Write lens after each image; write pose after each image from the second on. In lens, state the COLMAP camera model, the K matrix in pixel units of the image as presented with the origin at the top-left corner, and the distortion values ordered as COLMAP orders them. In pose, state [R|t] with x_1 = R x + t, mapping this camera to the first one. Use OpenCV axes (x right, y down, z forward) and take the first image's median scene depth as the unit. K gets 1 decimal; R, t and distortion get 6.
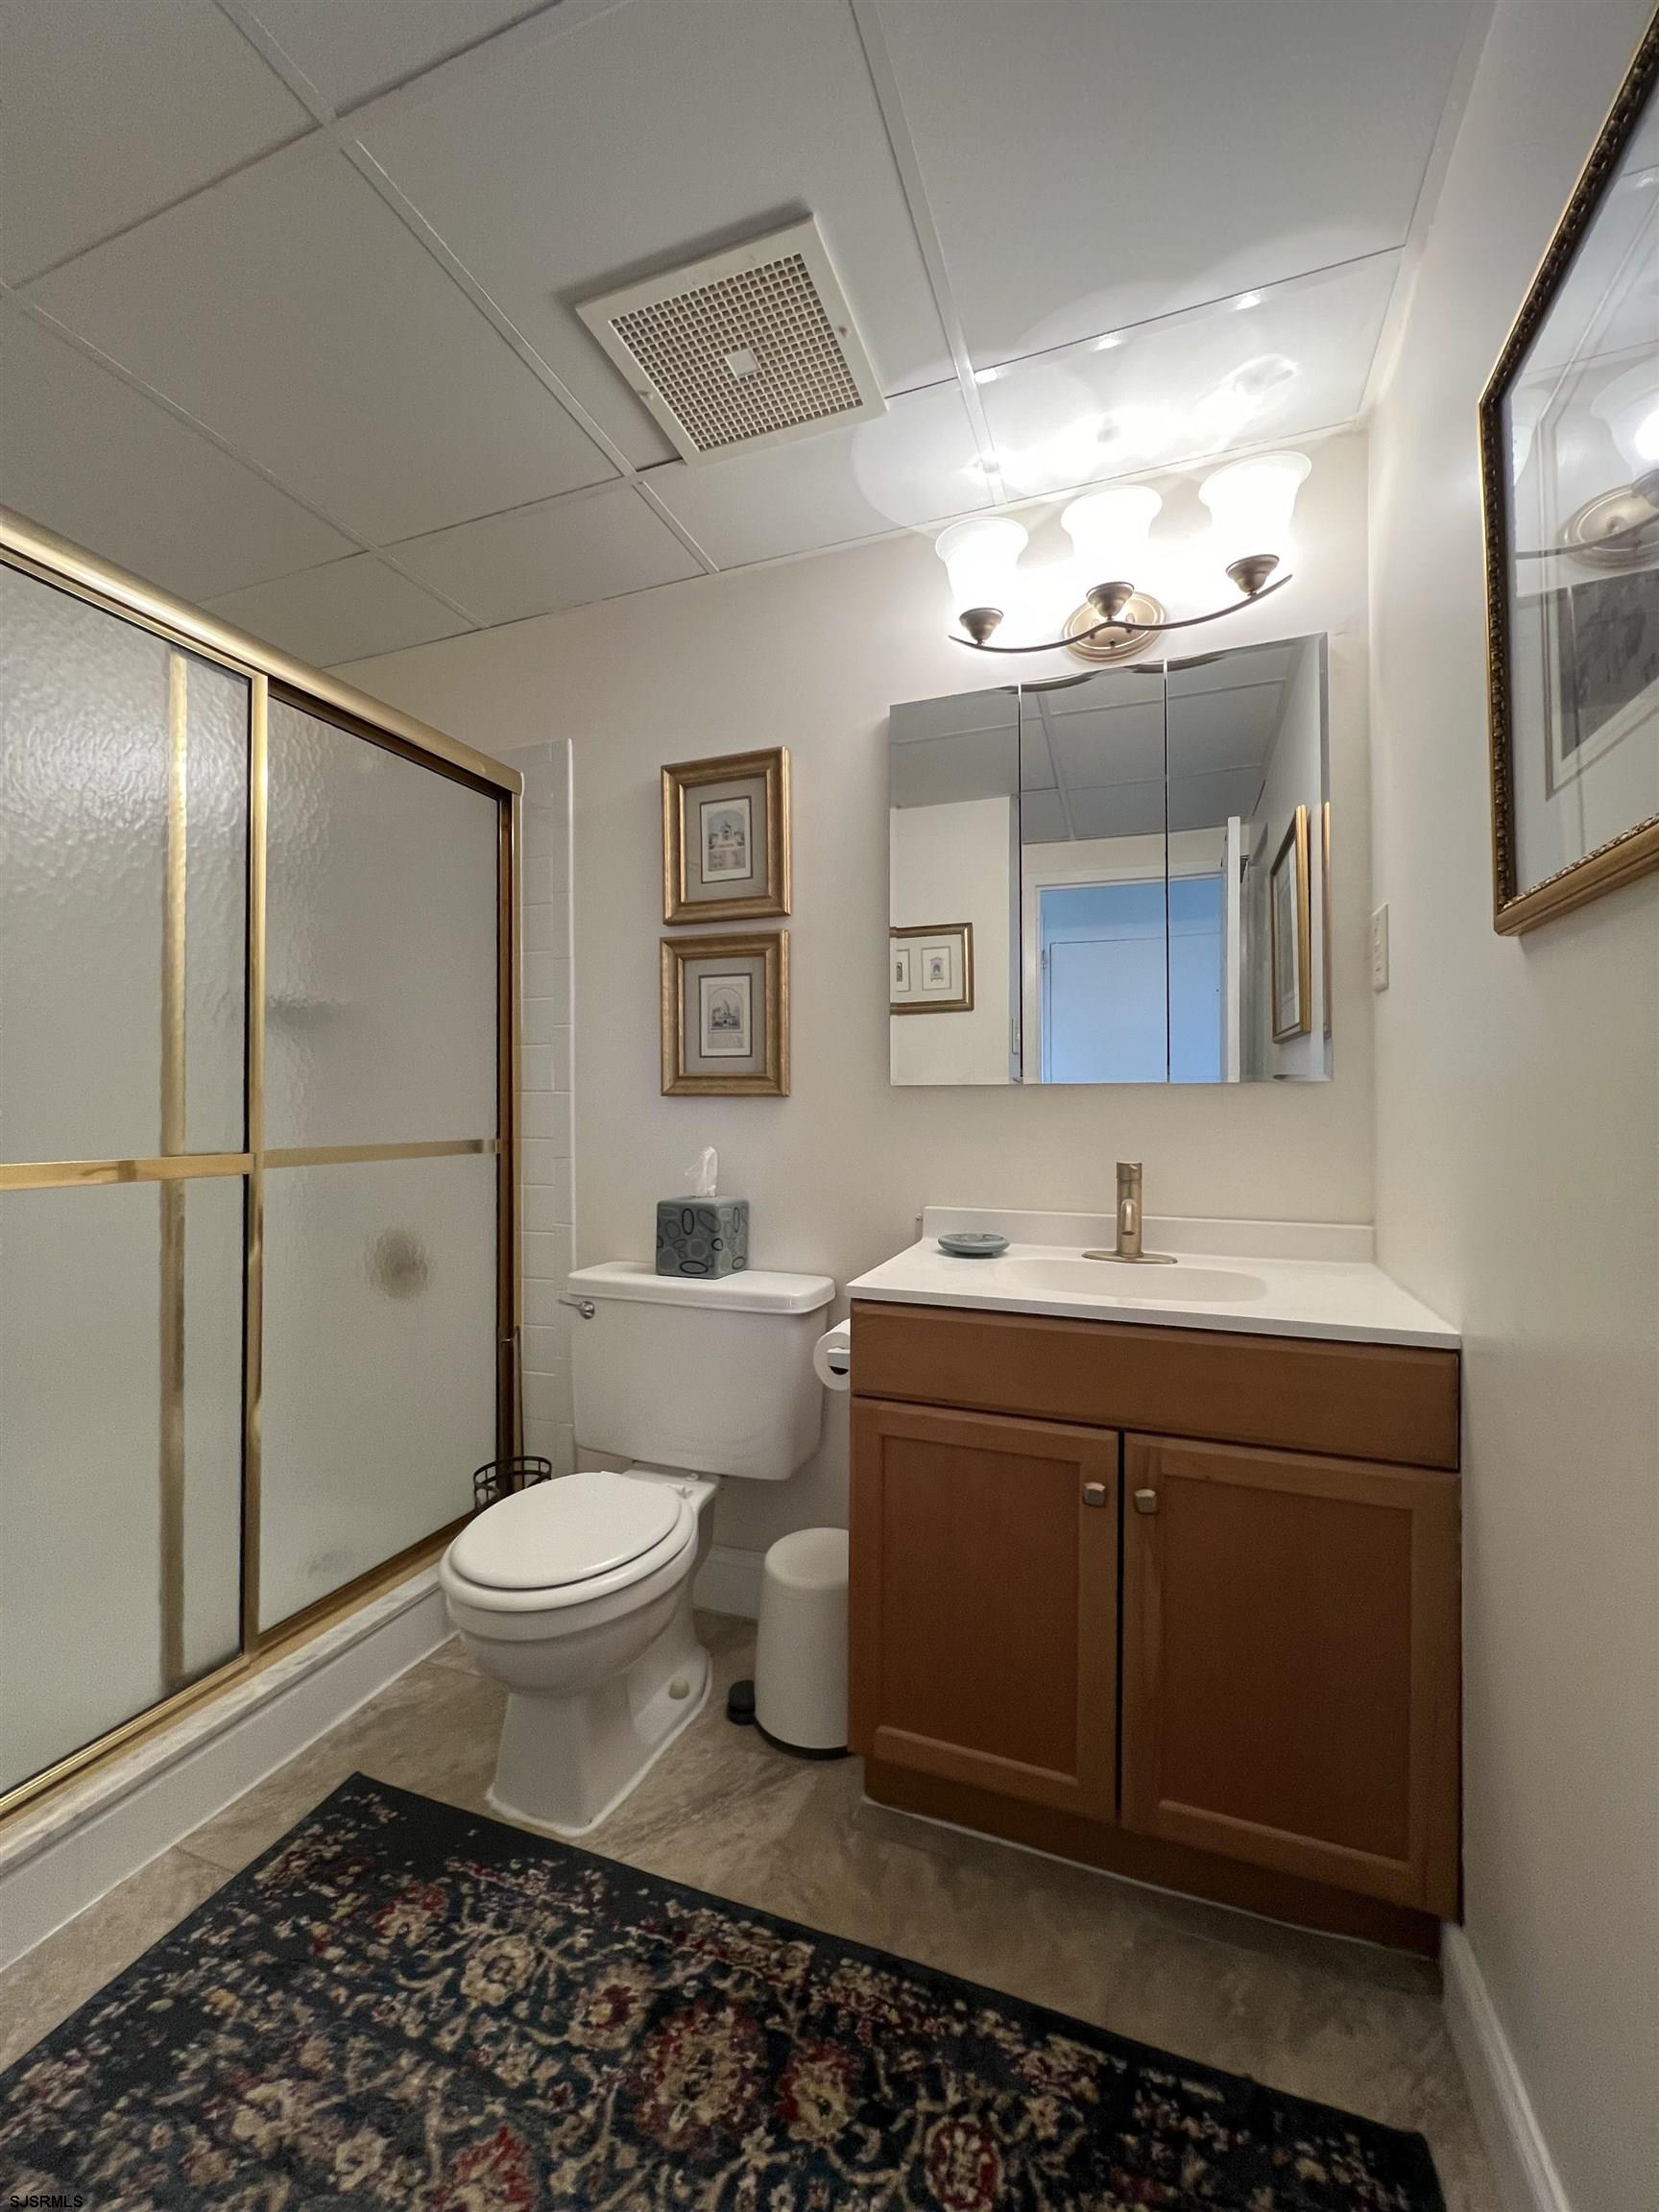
lens RADIAL K [[880.2, 0, 838.6], [0, 880.2, 1101.9], [0, 0, 1]] dist [-0.003393, 0.000032]
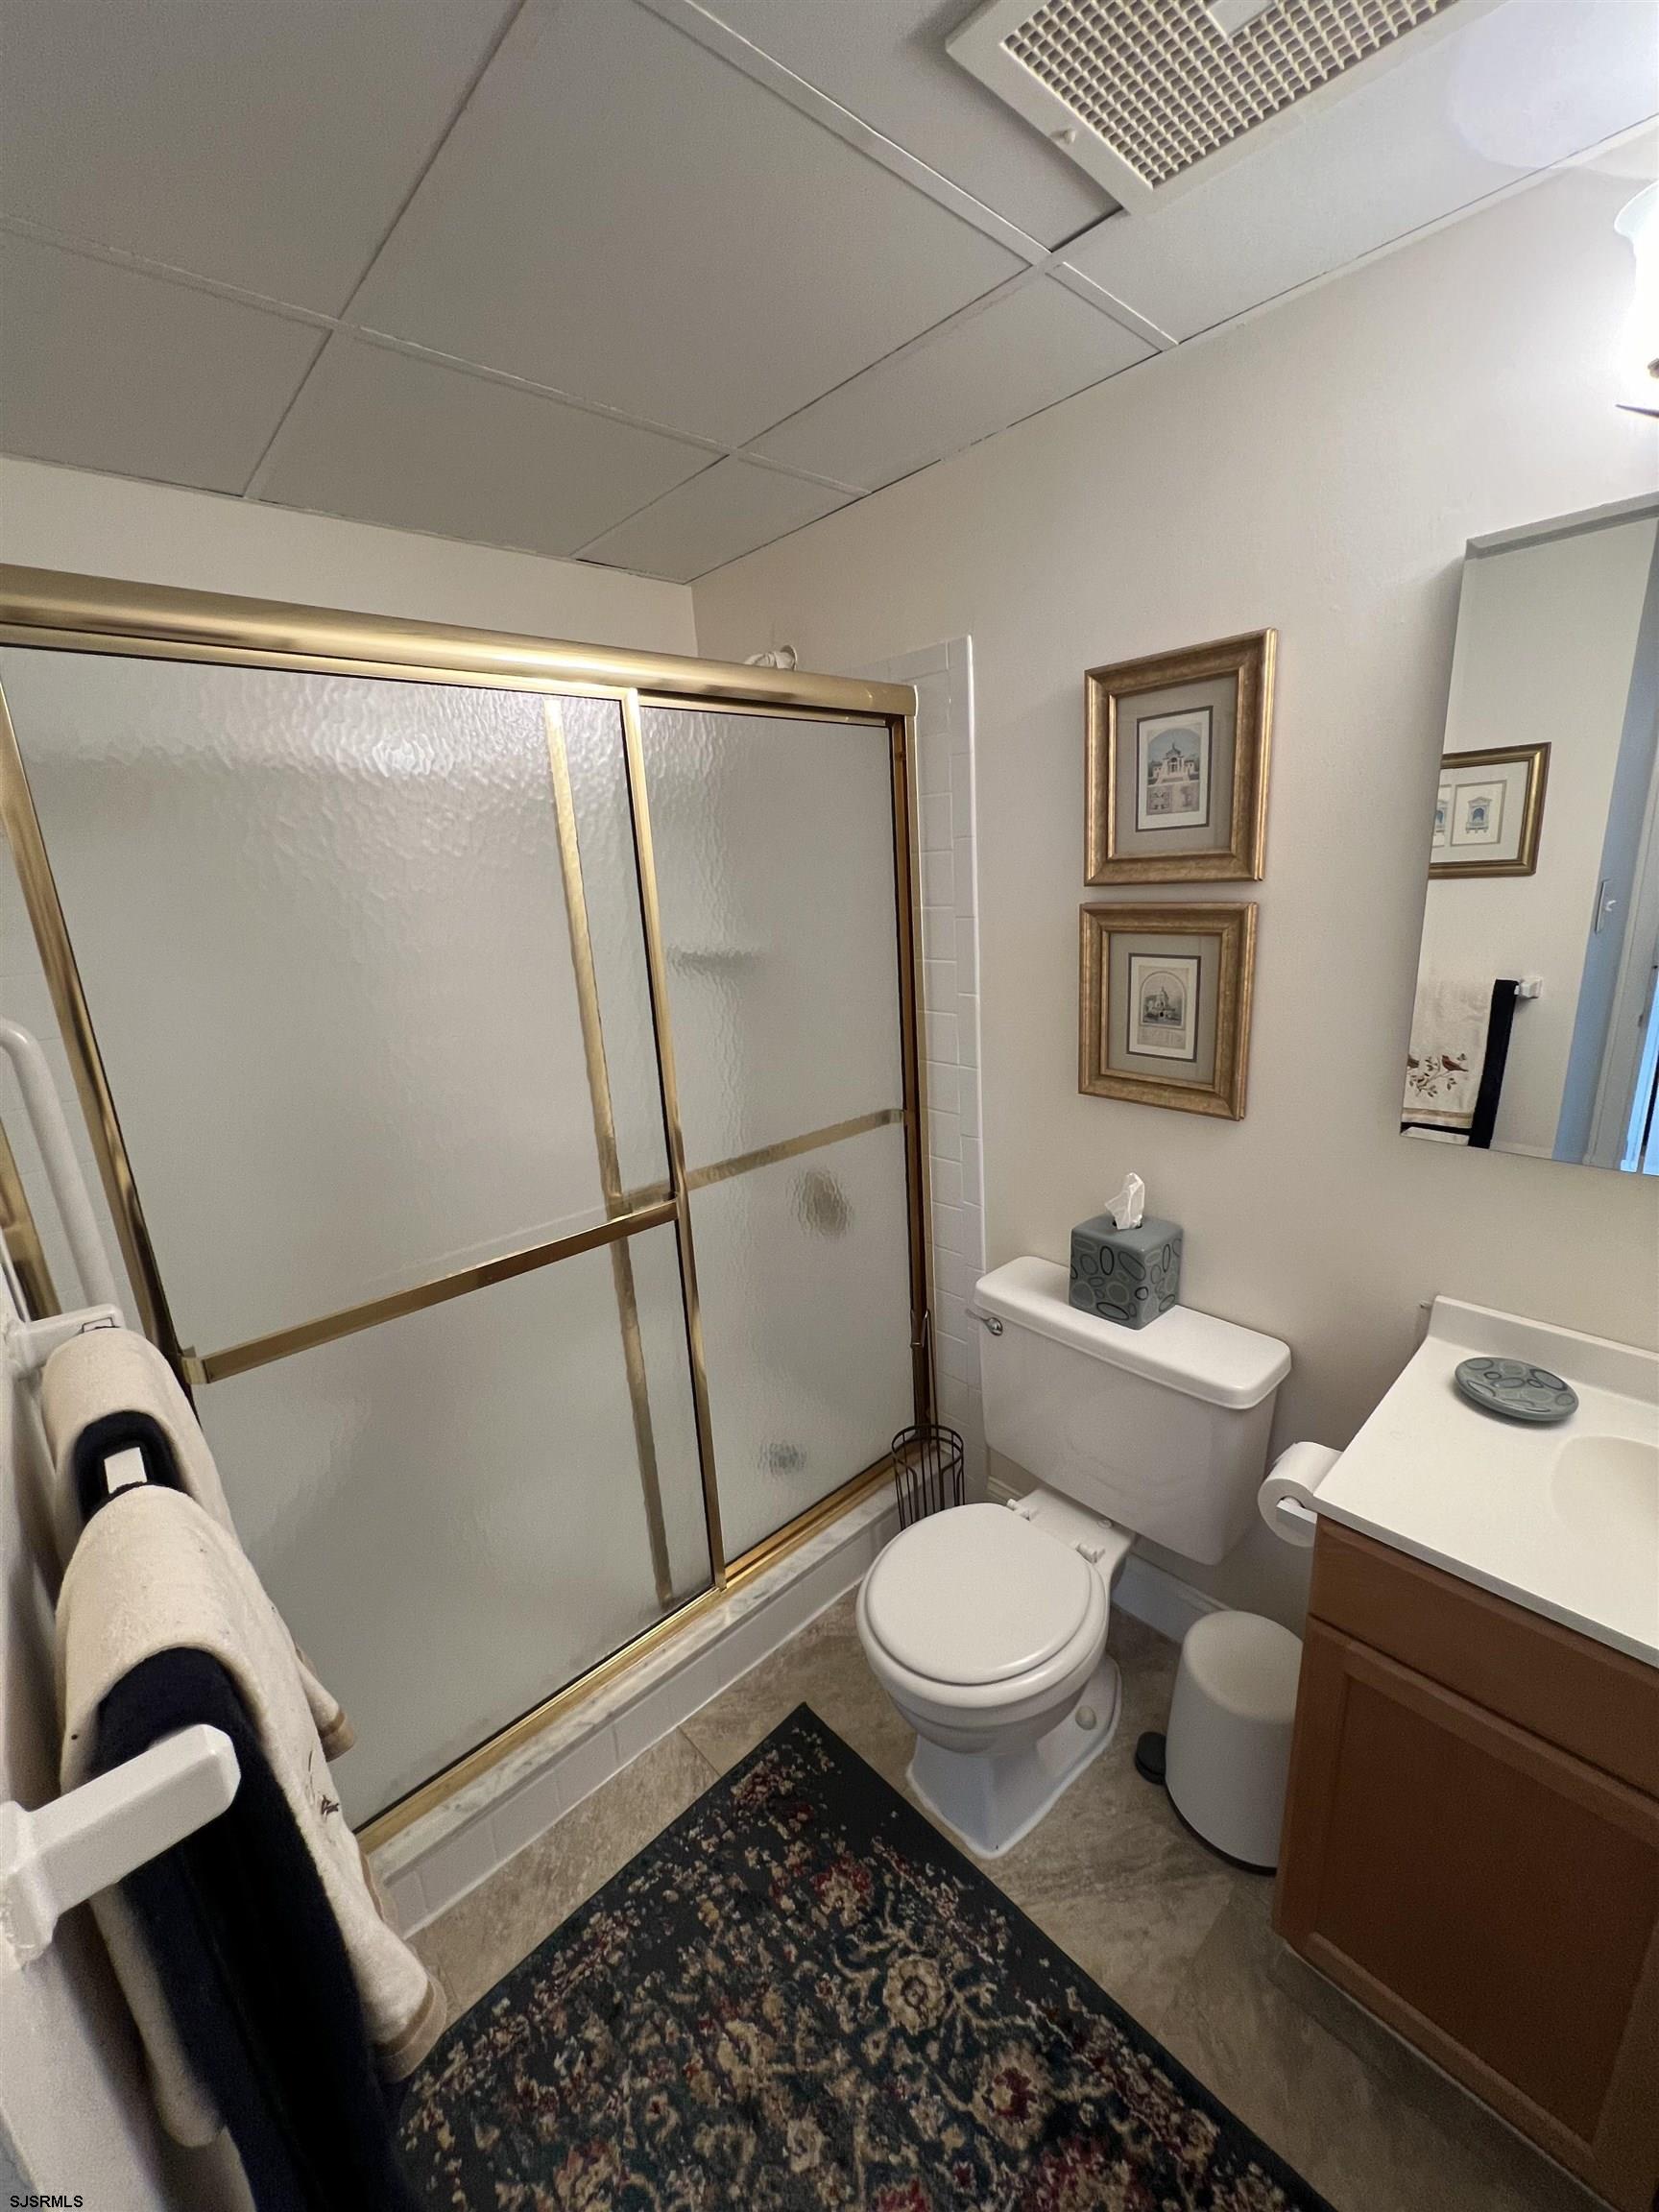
lens RADIAL K [[880.2, 0, 841.4], [0, 880.2, 1104.8], [0, 0, 1]] dist [-0.003393, 0.000032]
pose [[0.893872, 0.069004, -0.442981, -0.045676], [0.056176, 0.963057, 0.263373, -0.358558], [0.444790, -0.260306, 0.856973, 0.257094]]
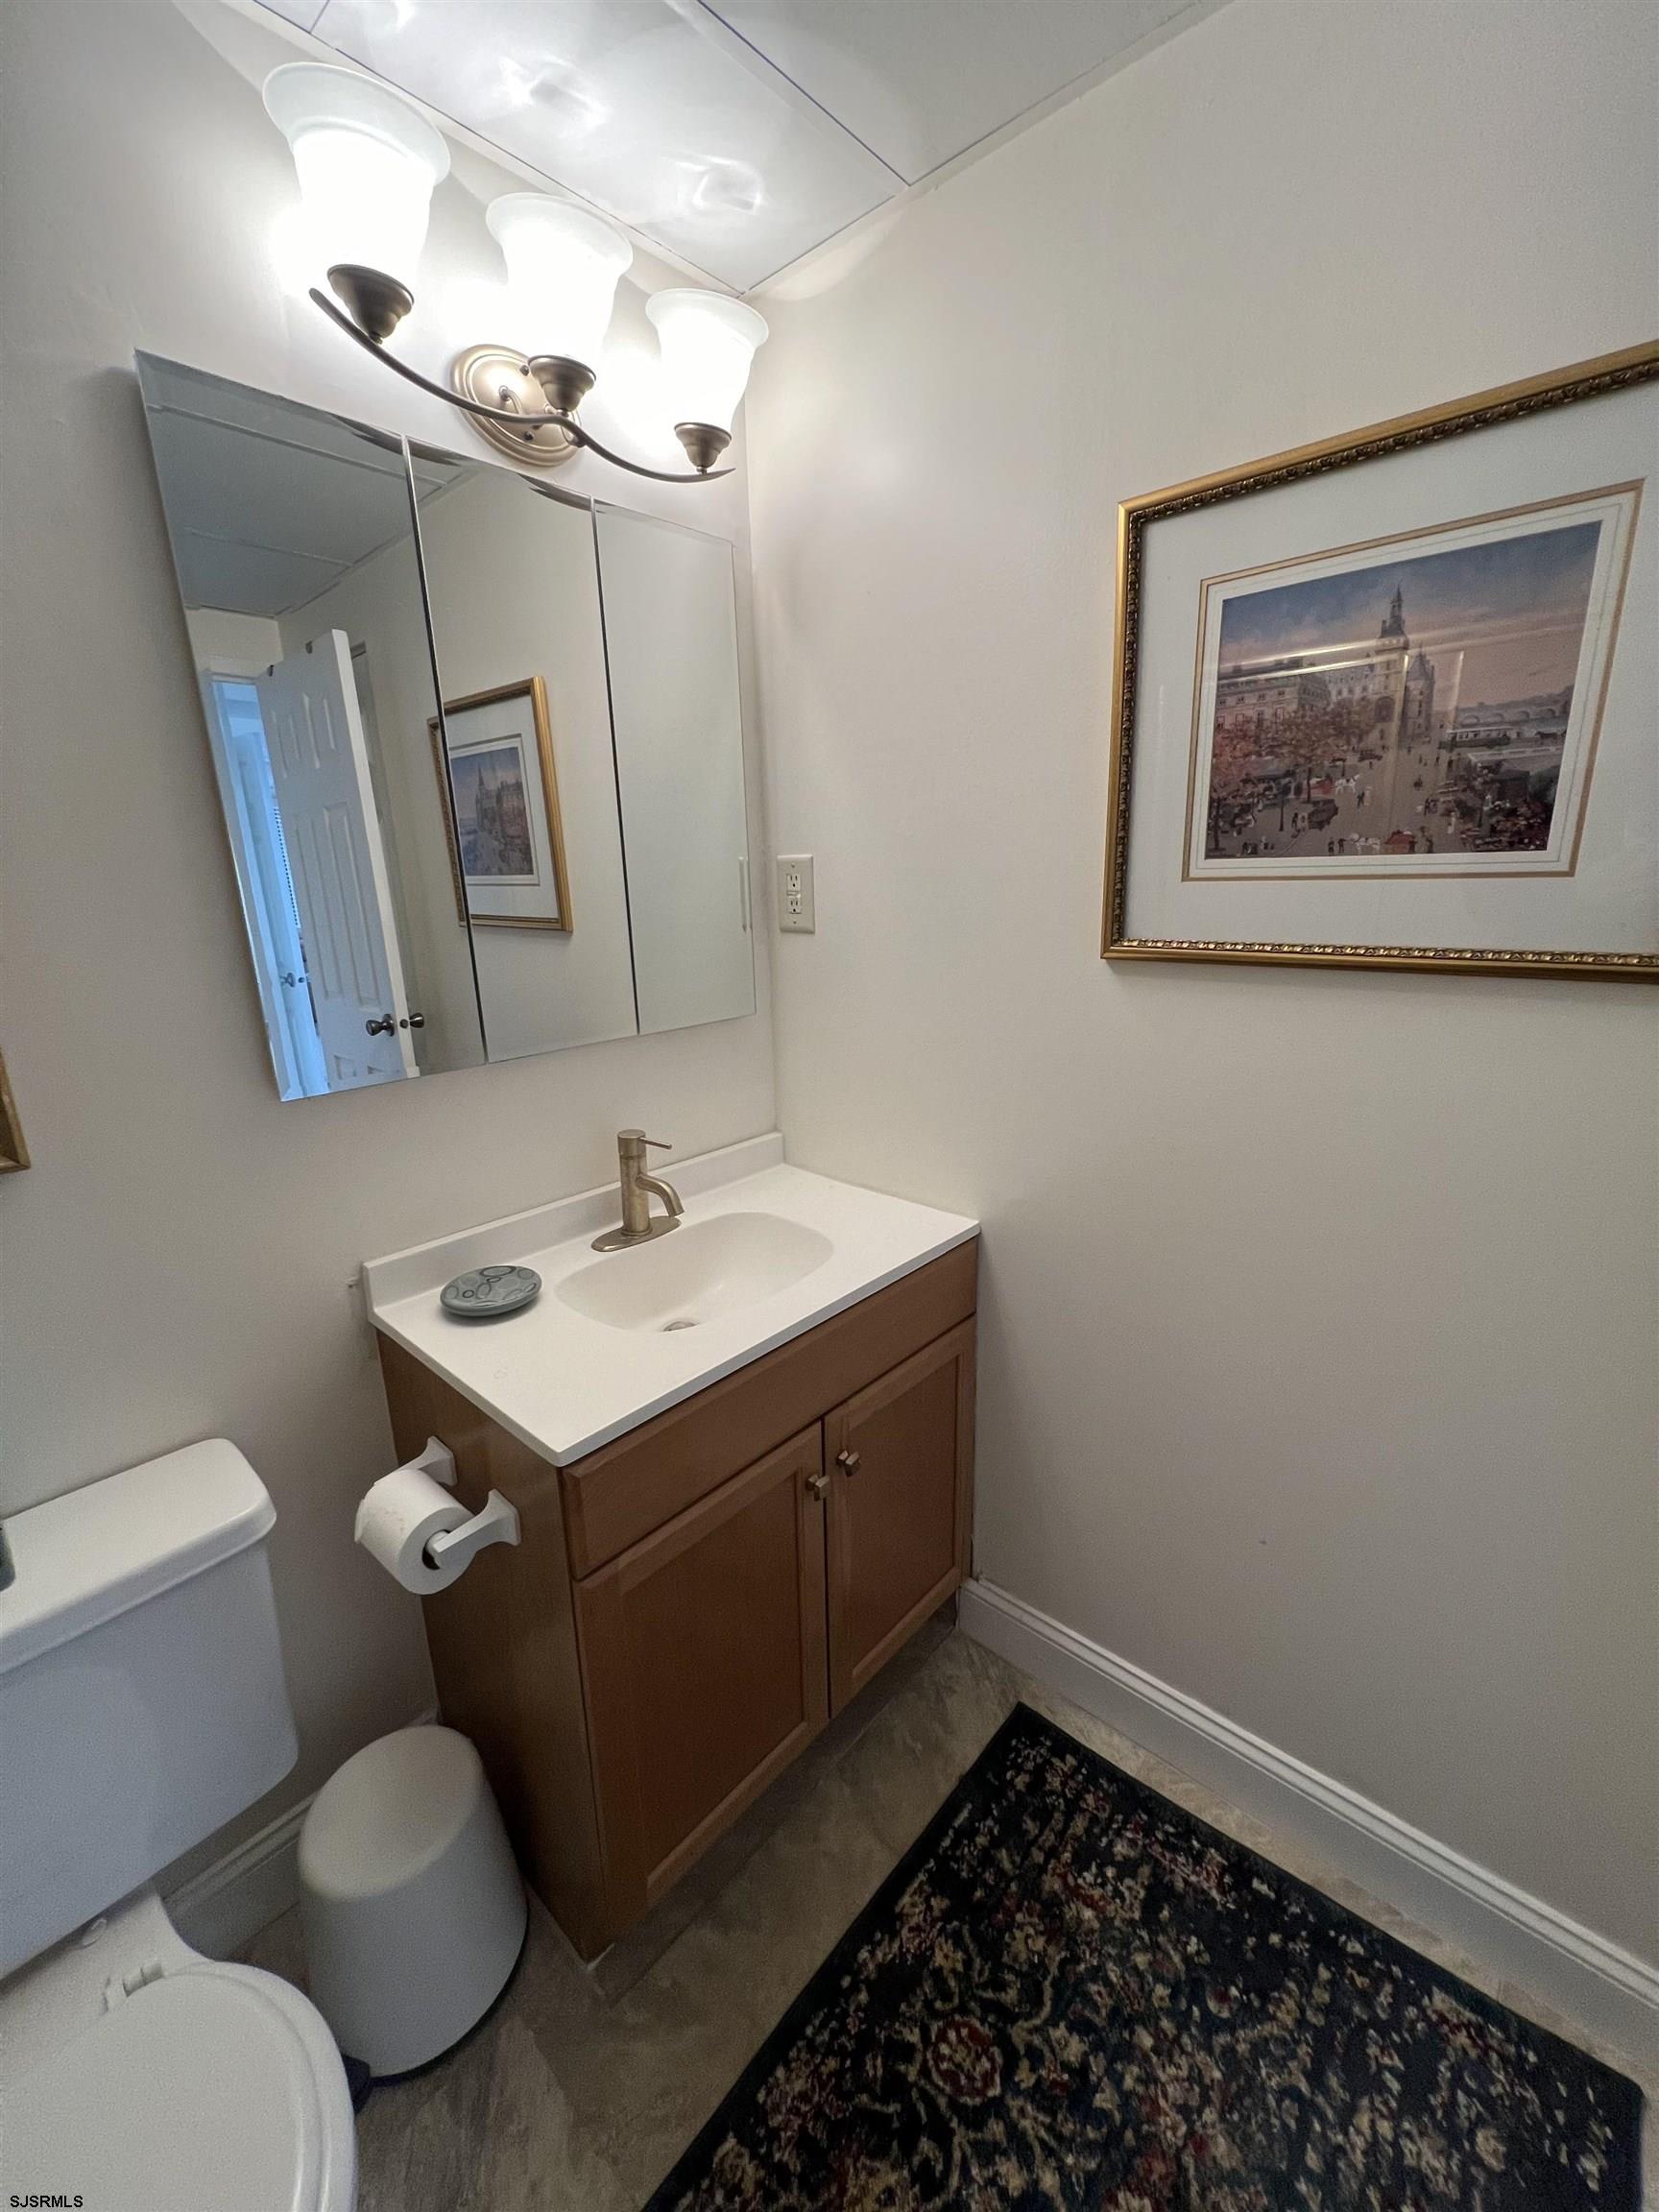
lens RADIAL K [[880.2, 0, 834.7], [0, 880.2, 1099.4], [0, 0, 1]] dist [-0.003393, 0.000032]
pose [[0.365206, -0.243690, 0.898465, -0.474107], [0.017214, 0.966733, 0.255209, -0.231332], [-0.930768, -0.077738, 0.357251, 0.606410]]
